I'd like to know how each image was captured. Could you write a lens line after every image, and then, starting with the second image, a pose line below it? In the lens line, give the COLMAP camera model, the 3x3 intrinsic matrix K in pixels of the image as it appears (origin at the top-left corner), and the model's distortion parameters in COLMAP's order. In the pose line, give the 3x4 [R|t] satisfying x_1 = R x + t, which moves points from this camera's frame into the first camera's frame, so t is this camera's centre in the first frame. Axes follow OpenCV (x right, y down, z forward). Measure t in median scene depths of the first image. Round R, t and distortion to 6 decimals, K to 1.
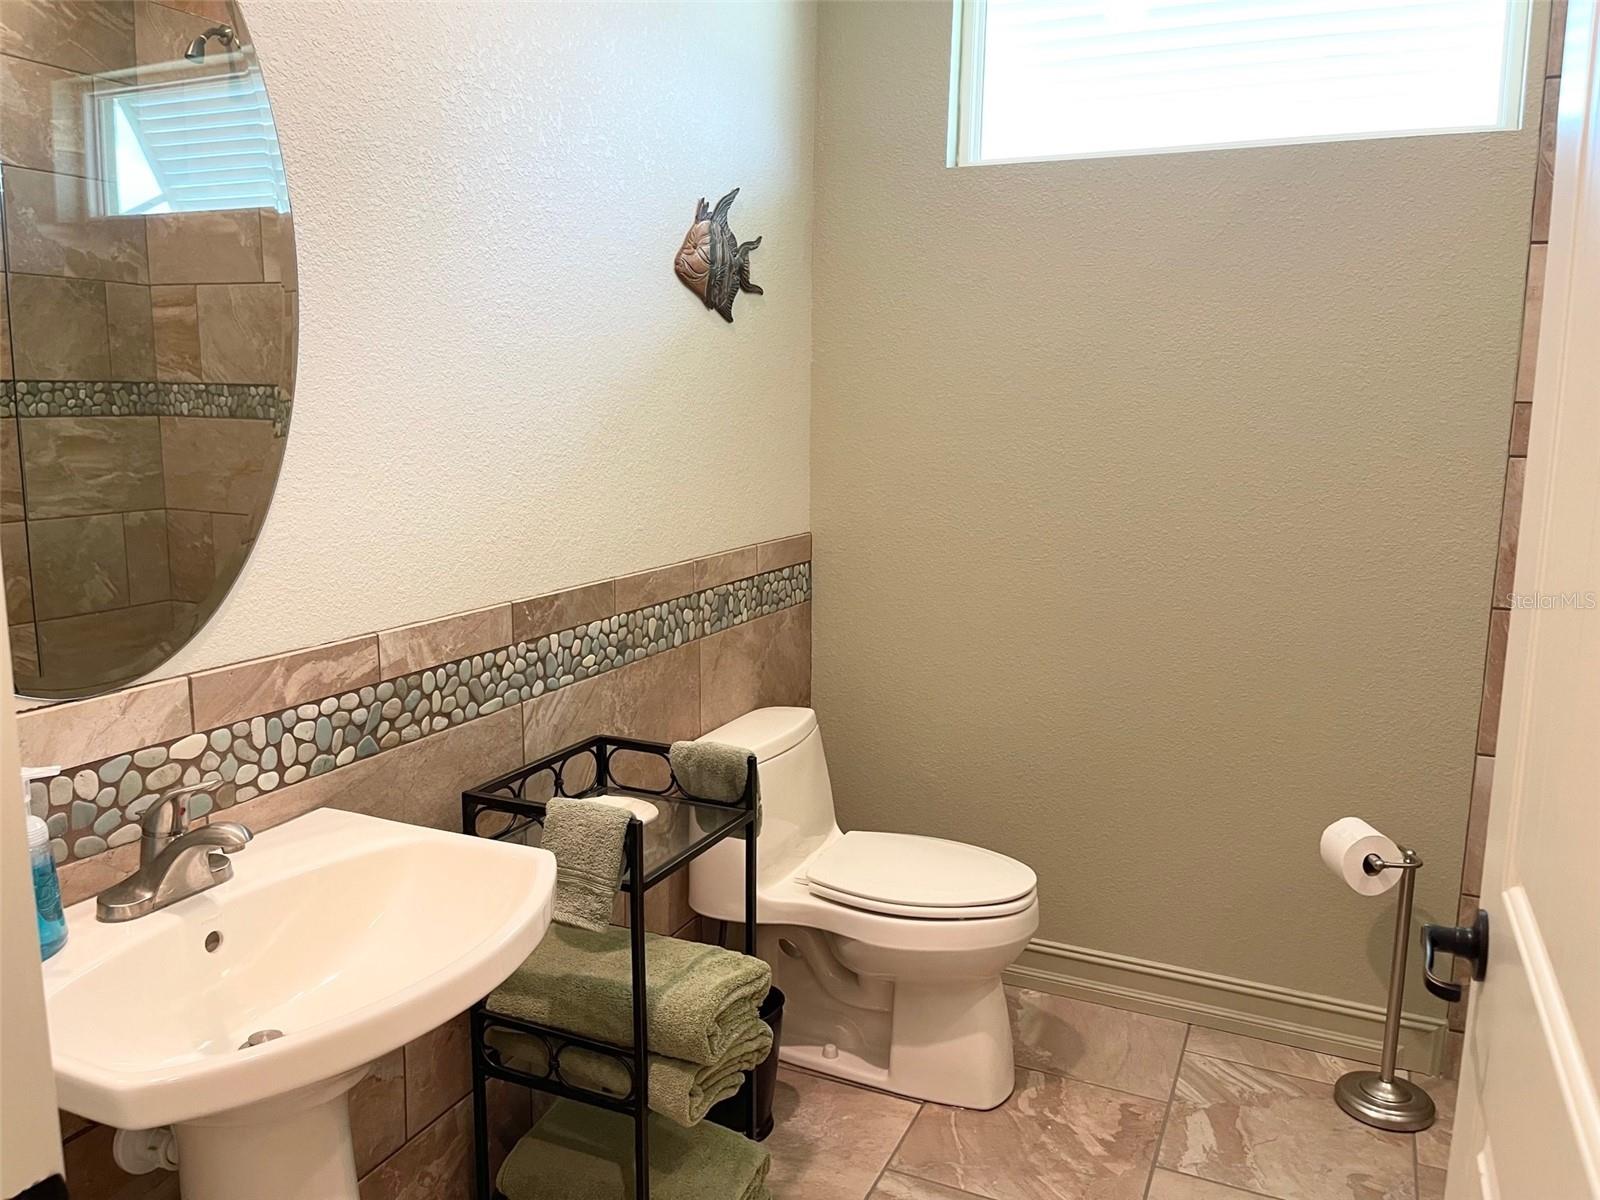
lens RADIAL K [[1217.7, 0, 801.1], [0, 1217.7, 597.6], [0, 0, 1]] dist [0.006518, -0.001427]
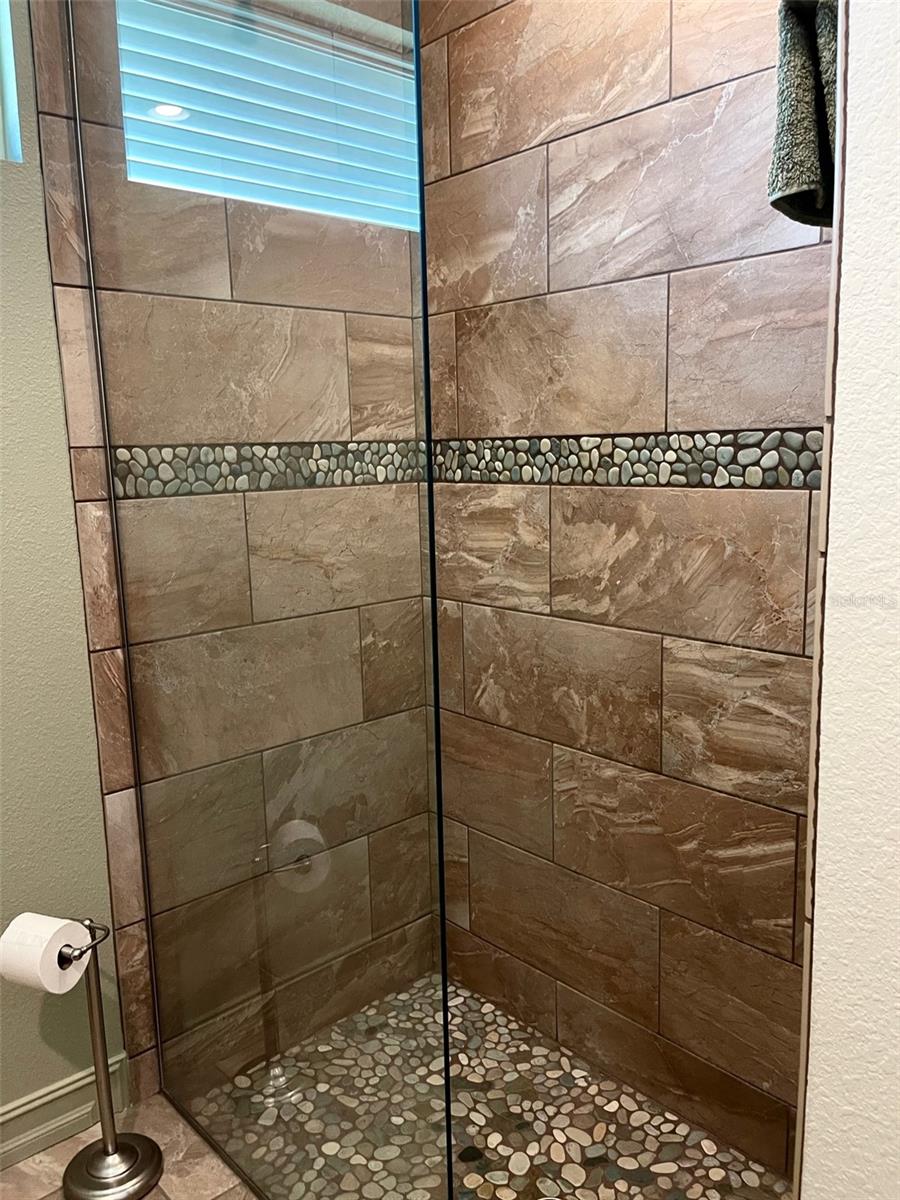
lens RADIAL K [[913.3, 0, 449.9], [0, 913.3, 601.0], [0, 0, 1]] dist [0.006518, -0.001427]
pose [[0.391465, -0.178078, 0.902798, 0.010248], [0.178110, 0.977206, 0.115524, -0.067057], [-0.902791, 0.115573, 0.414259, 0.416859]]
